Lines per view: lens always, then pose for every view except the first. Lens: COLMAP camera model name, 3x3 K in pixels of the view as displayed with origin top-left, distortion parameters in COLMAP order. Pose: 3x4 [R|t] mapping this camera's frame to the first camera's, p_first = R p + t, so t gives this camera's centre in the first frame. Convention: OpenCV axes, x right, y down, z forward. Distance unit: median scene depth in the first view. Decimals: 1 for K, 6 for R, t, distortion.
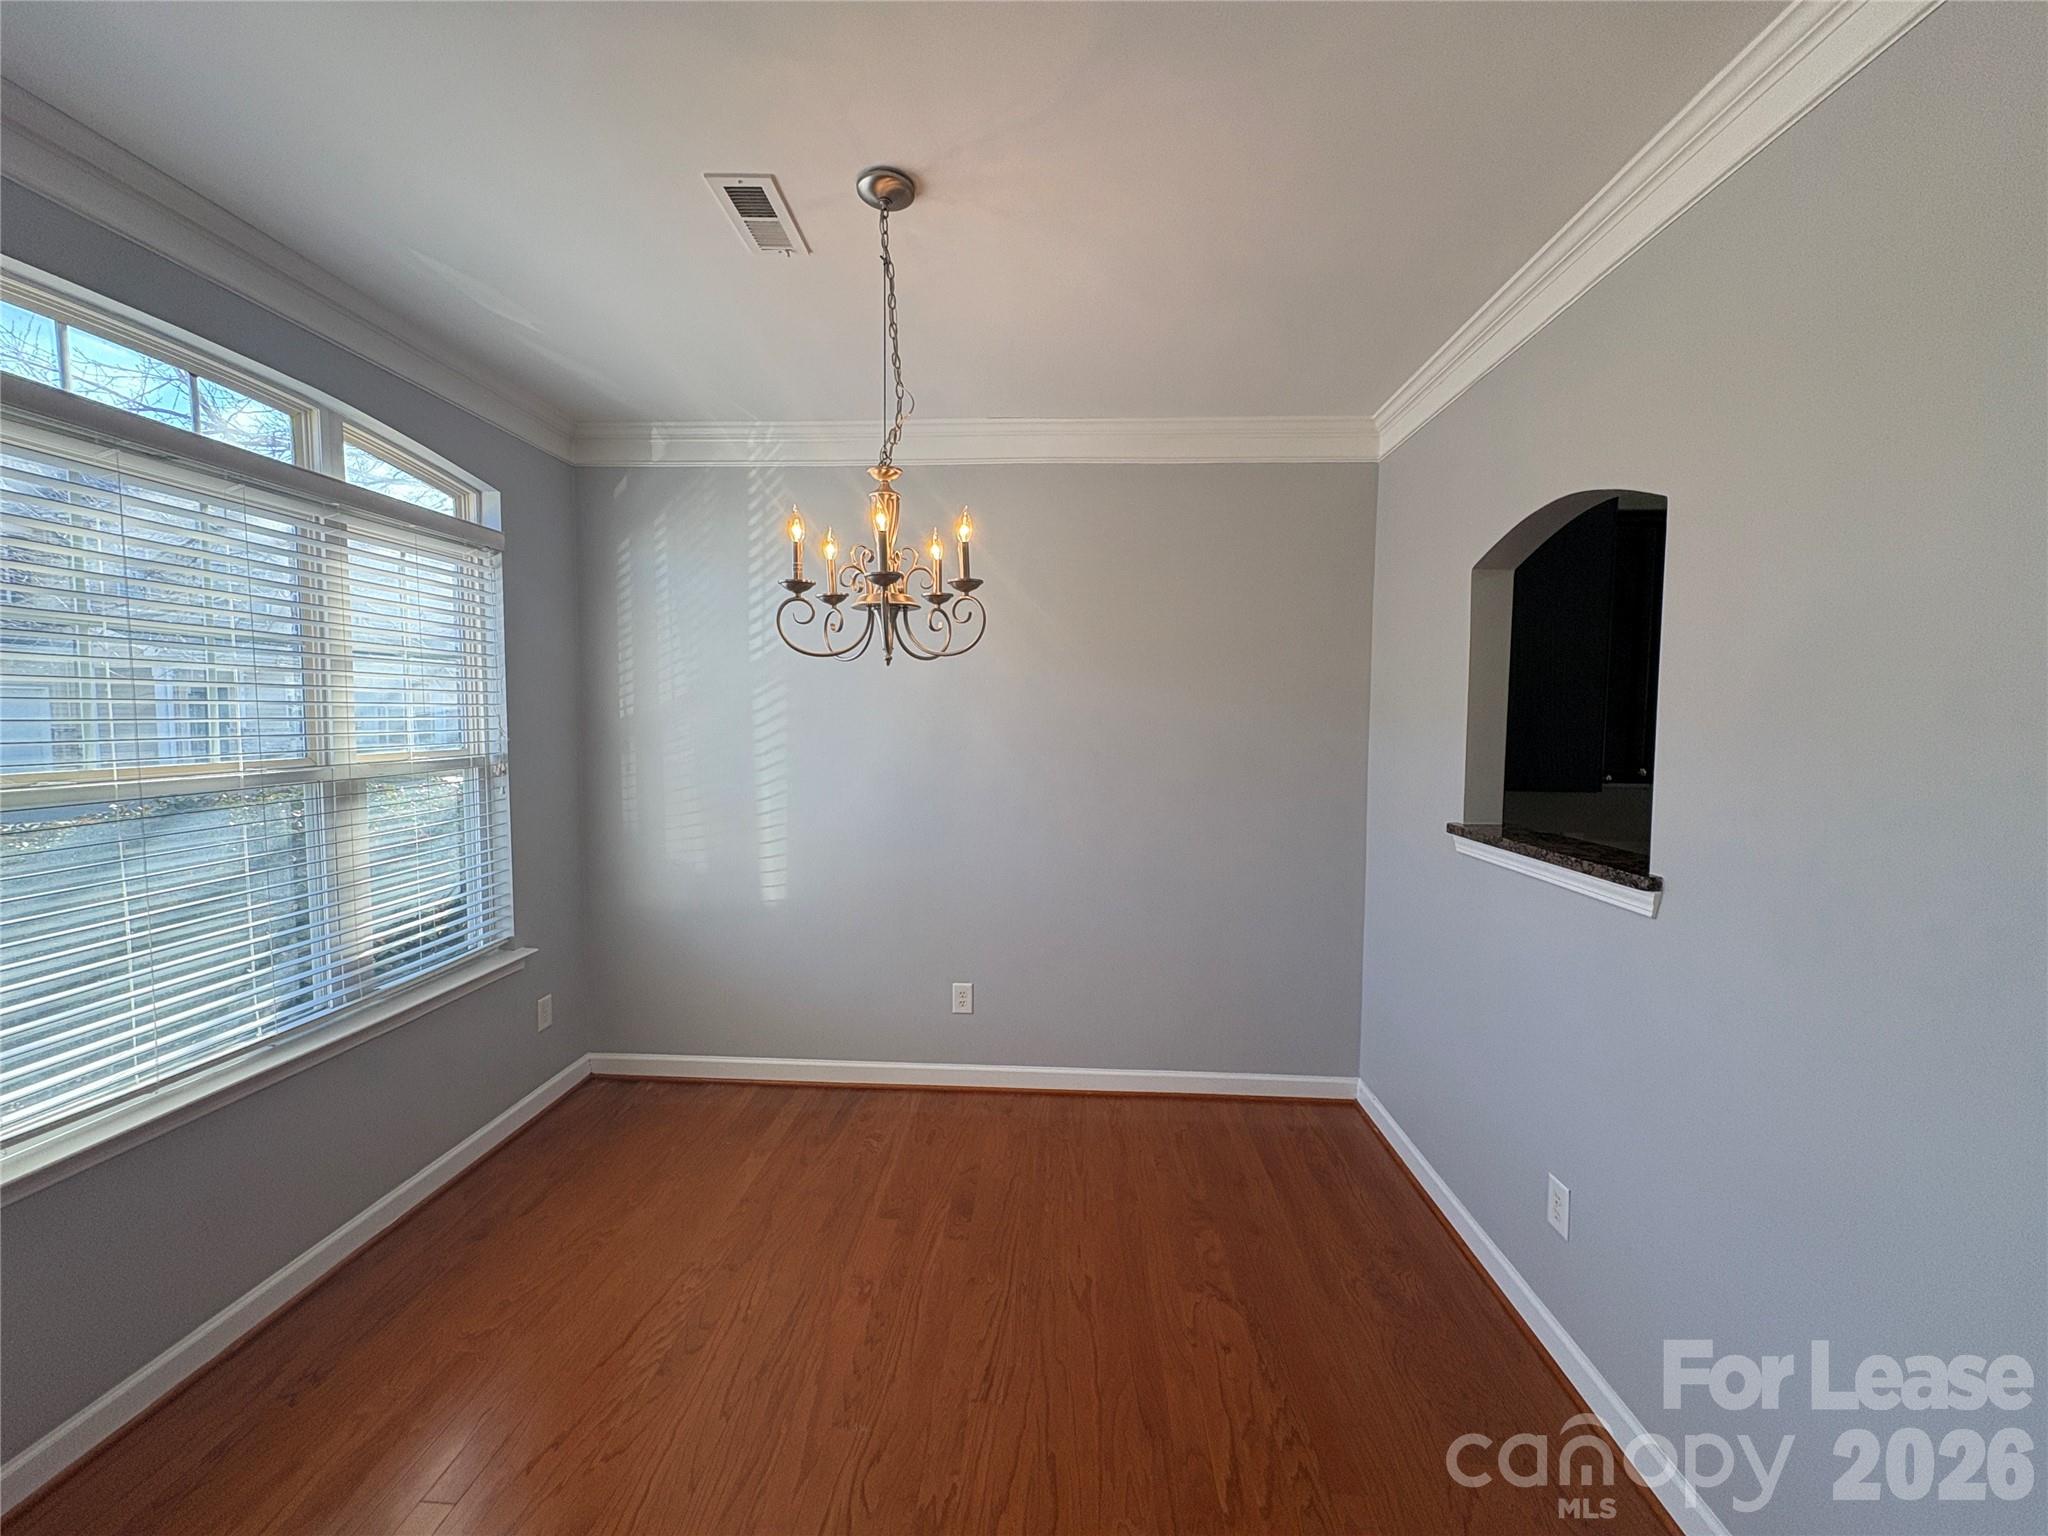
lens RADIAL K [[815.8, 0, 1024.0], [0, 815.8, 768.0], [0, 0, 1]] dist [-0.000095, 0.000230]
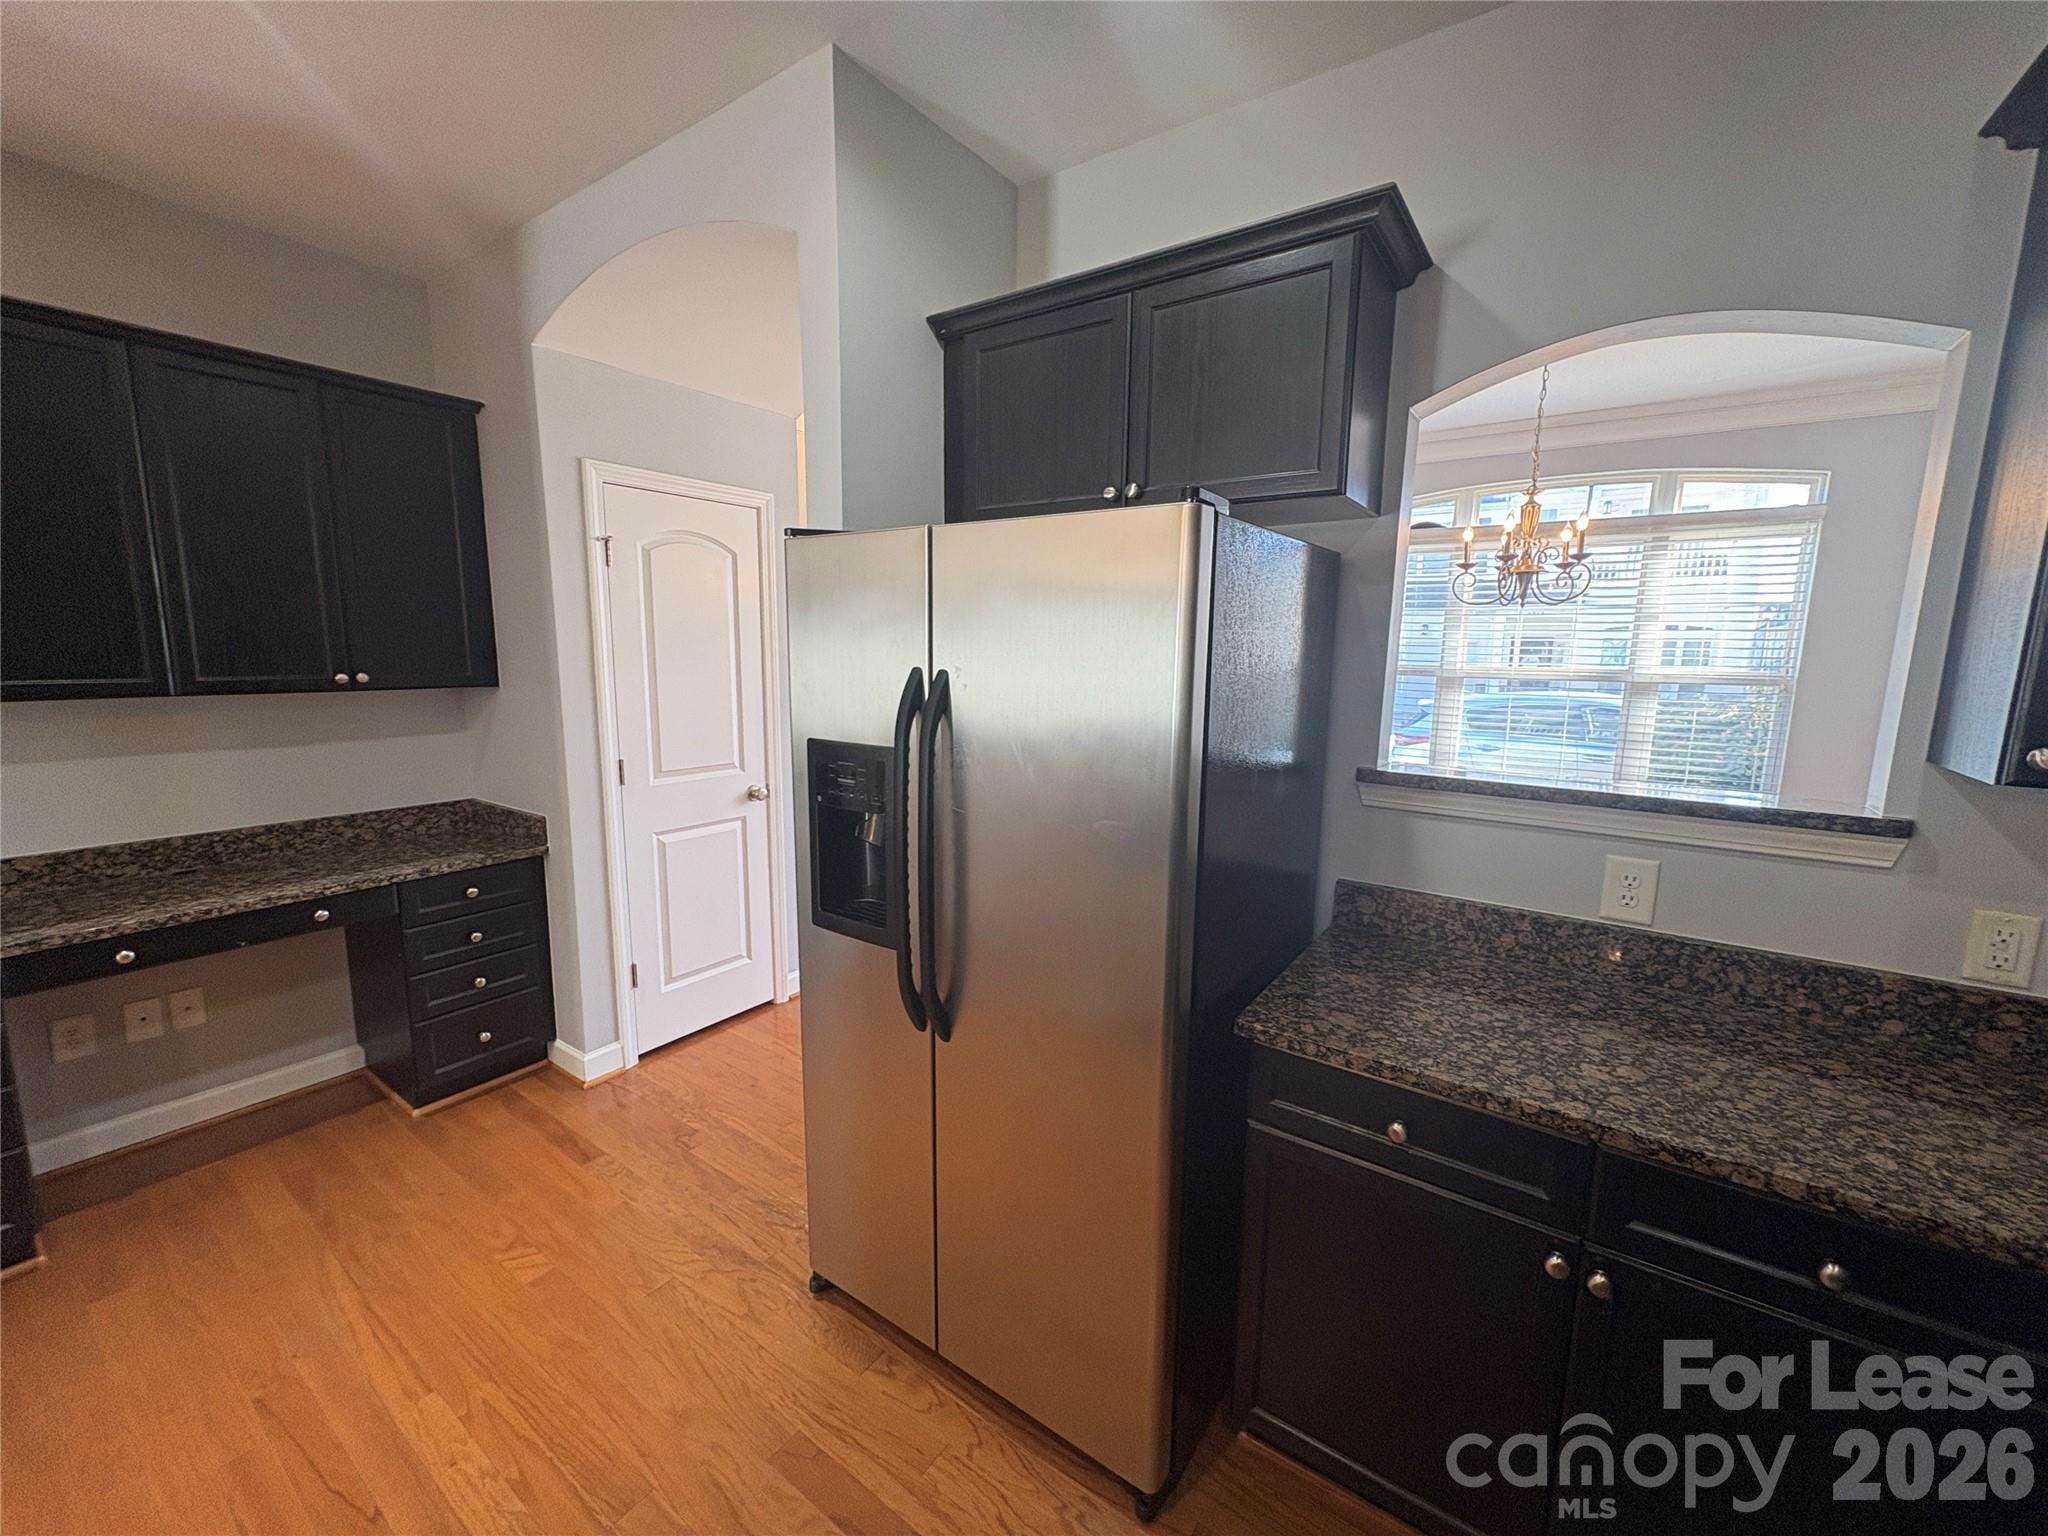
lens RADIAL K [[815.8, 0, 1024.0], [0, 815.8, 768.0], [0, 0, 1]] dist [-0.000095, 0.000230]
pose [[-0.532579, 0.121907, -0.837555, 1.525748], [-0.067999, 0.980211, 0.185910, -0.044676], [0.843644, 0.155965, -0.513751, 0.857163]]
